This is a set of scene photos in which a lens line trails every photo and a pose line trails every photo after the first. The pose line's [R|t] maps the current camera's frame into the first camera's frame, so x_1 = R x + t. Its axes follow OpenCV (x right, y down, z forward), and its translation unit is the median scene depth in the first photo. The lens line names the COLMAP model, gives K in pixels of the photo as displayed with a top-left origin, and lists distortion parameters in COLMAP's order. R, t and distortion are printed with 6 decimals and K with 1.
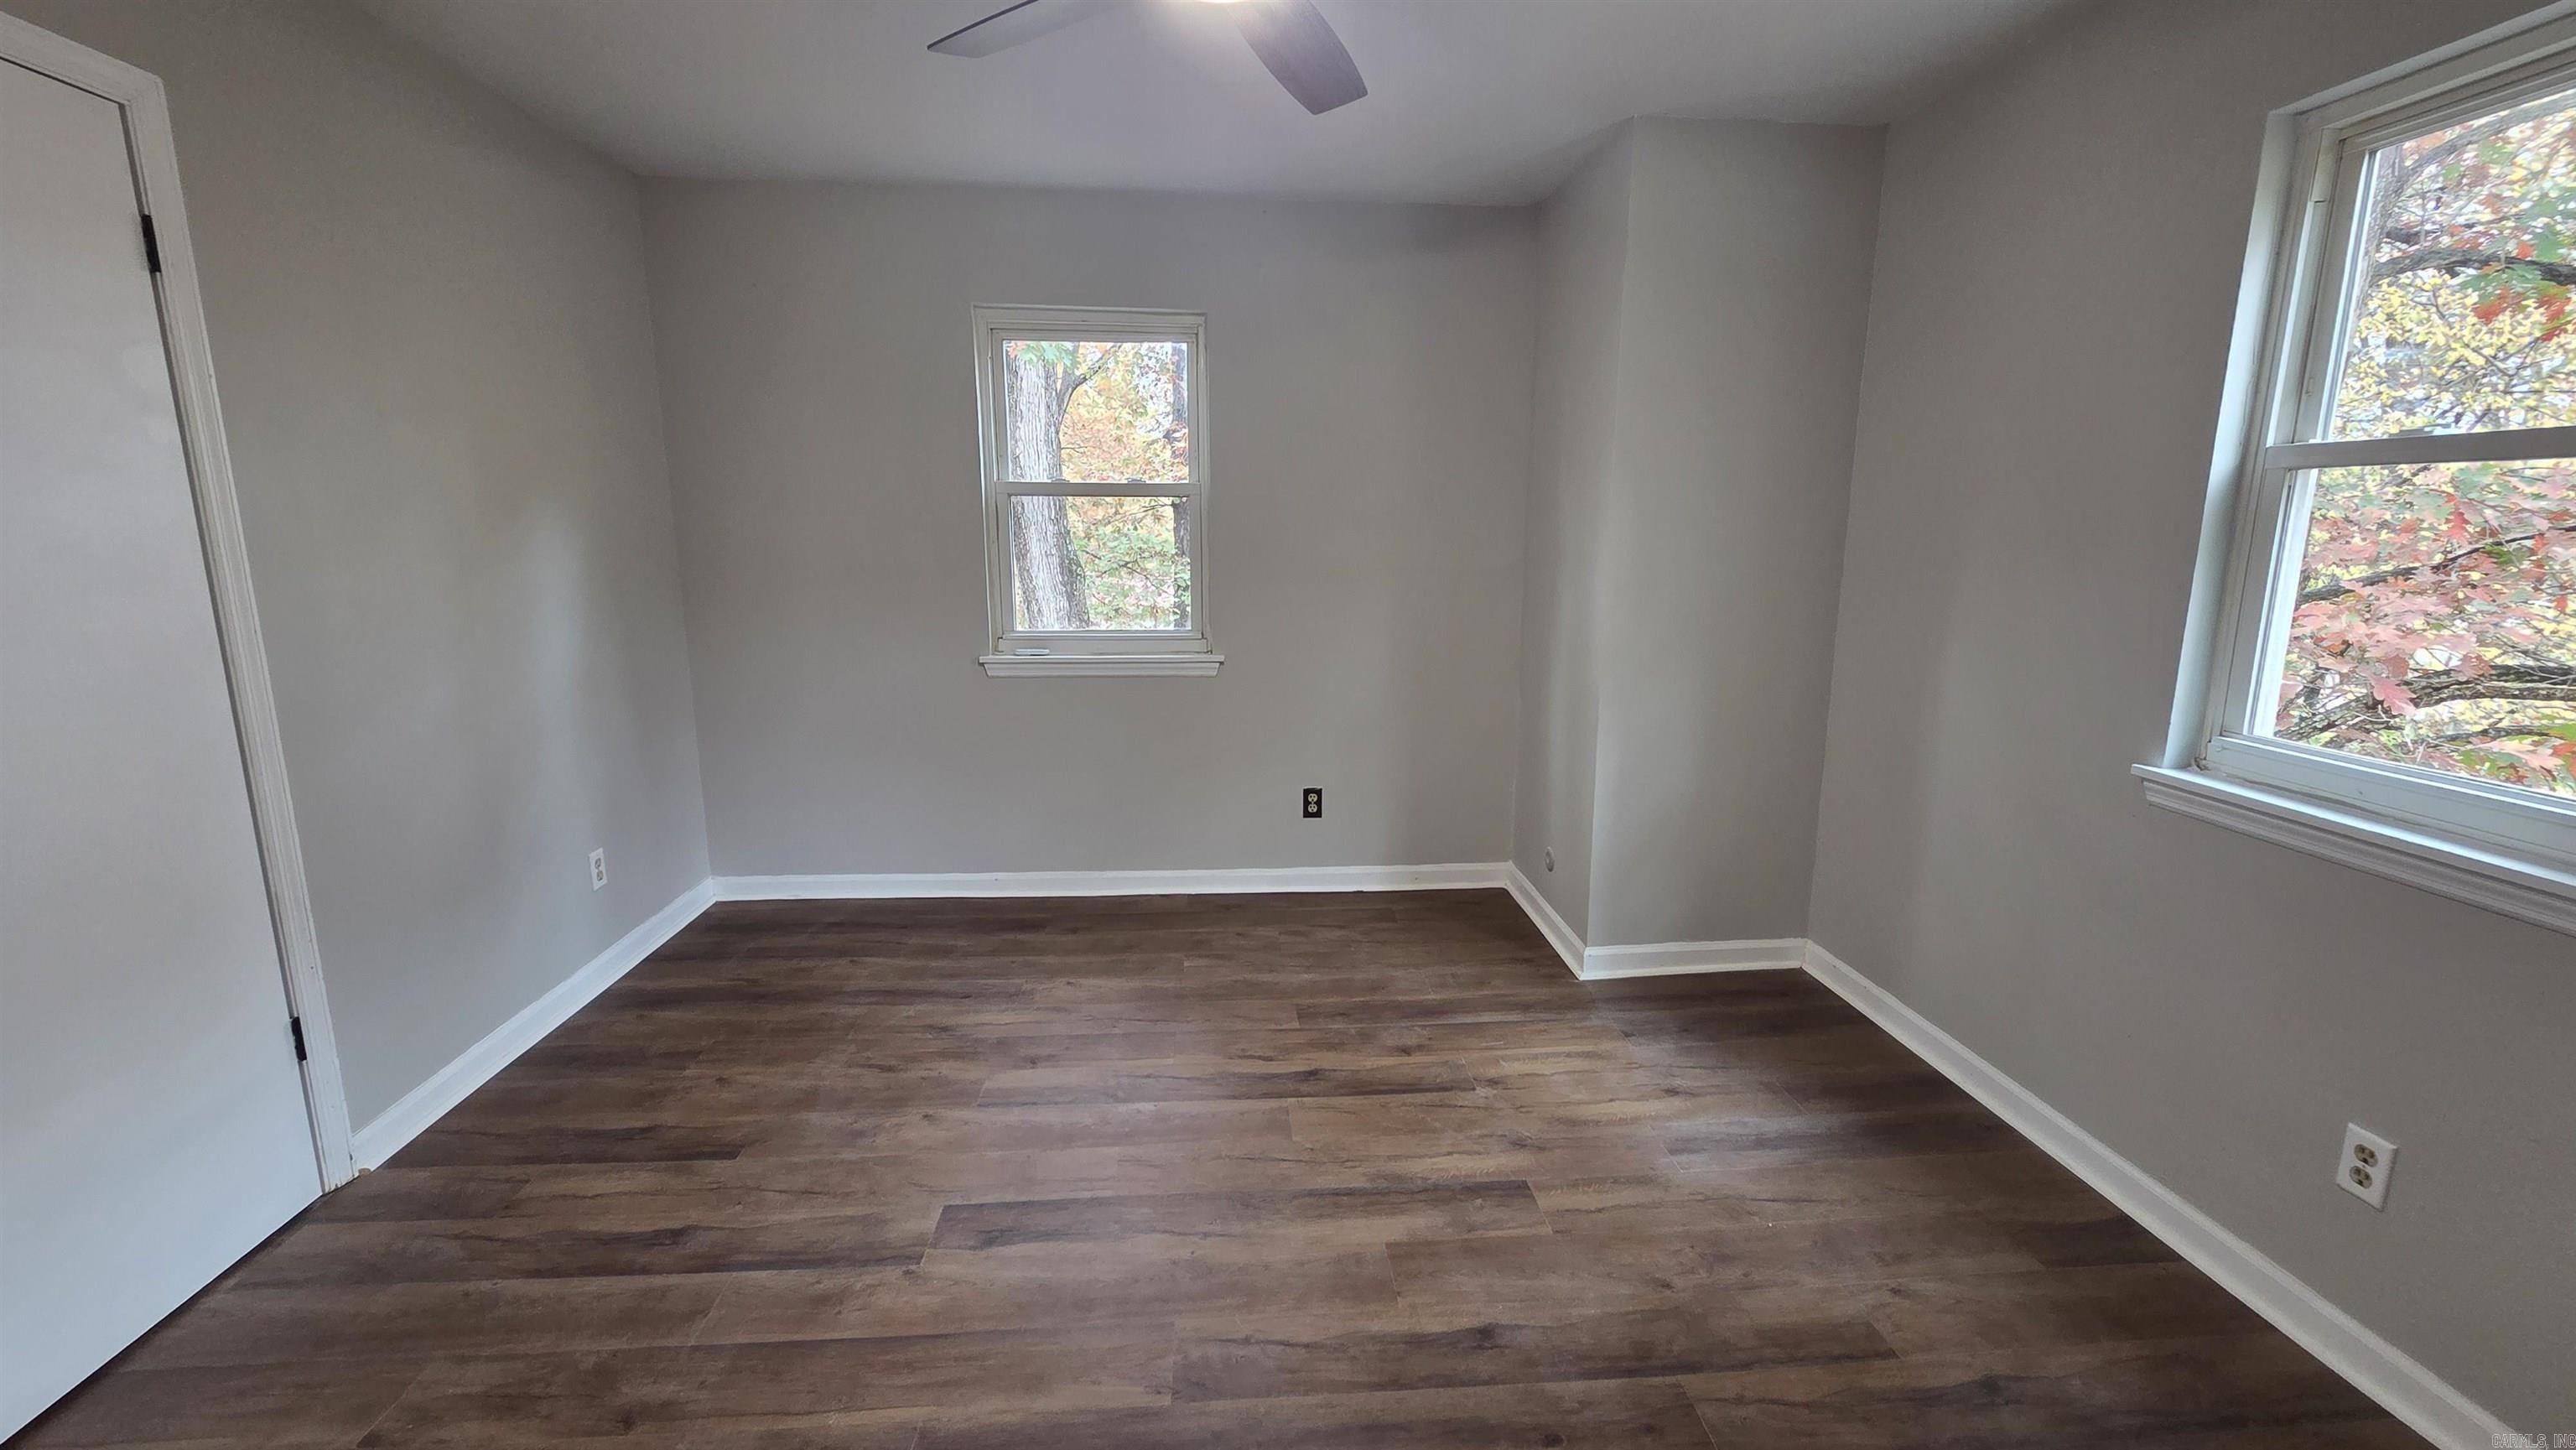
lens RADIAL K [[1049.0, 0, 1284.3], [0, 1049.0, 712.9], [0, 0, 1]] dist [0.000300, 0.000093]
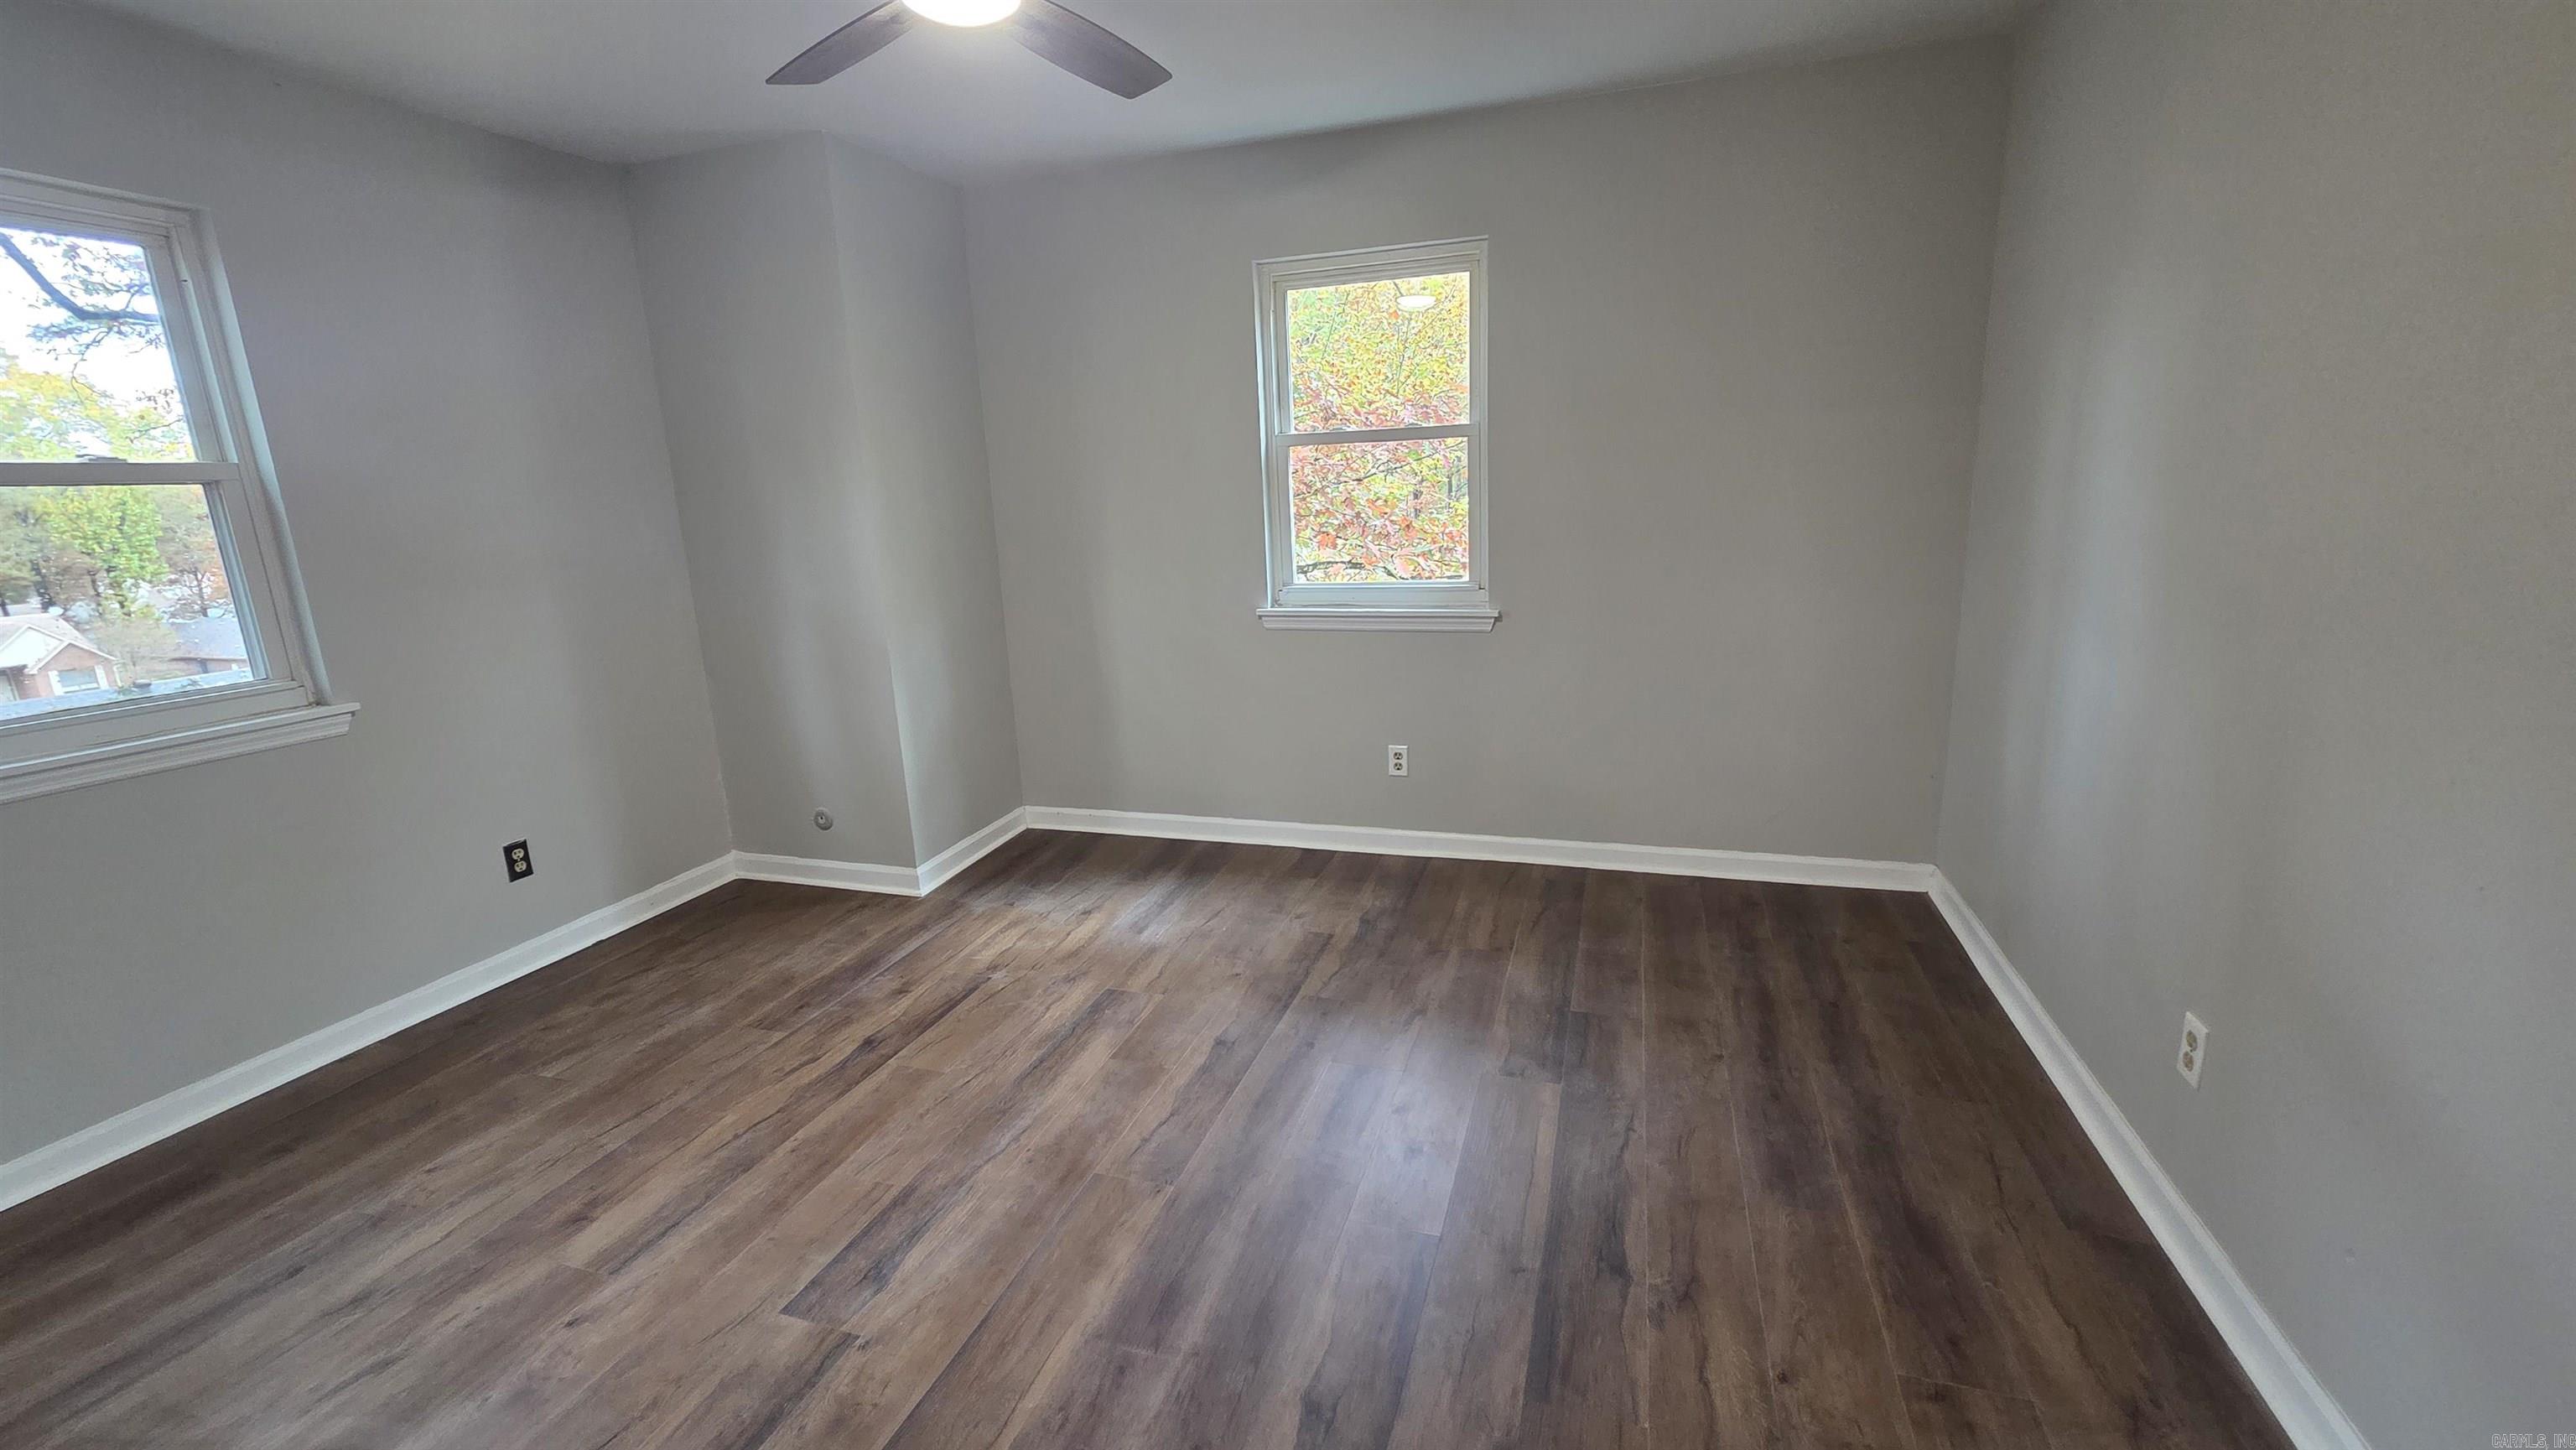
lens RADIAL K [[1049.0, 0, 1284.3], [0, 1049.0, 712.9], [0, 0, 1]] dist [0.000300, 0.000093]
pose [[0.384710, -0.219645, 0.896524, -0.591223], [0.210790, 0.966515, 0.146340, -0.023164], [-0.898647, 0.132680, 0.418127, 0.160596]]
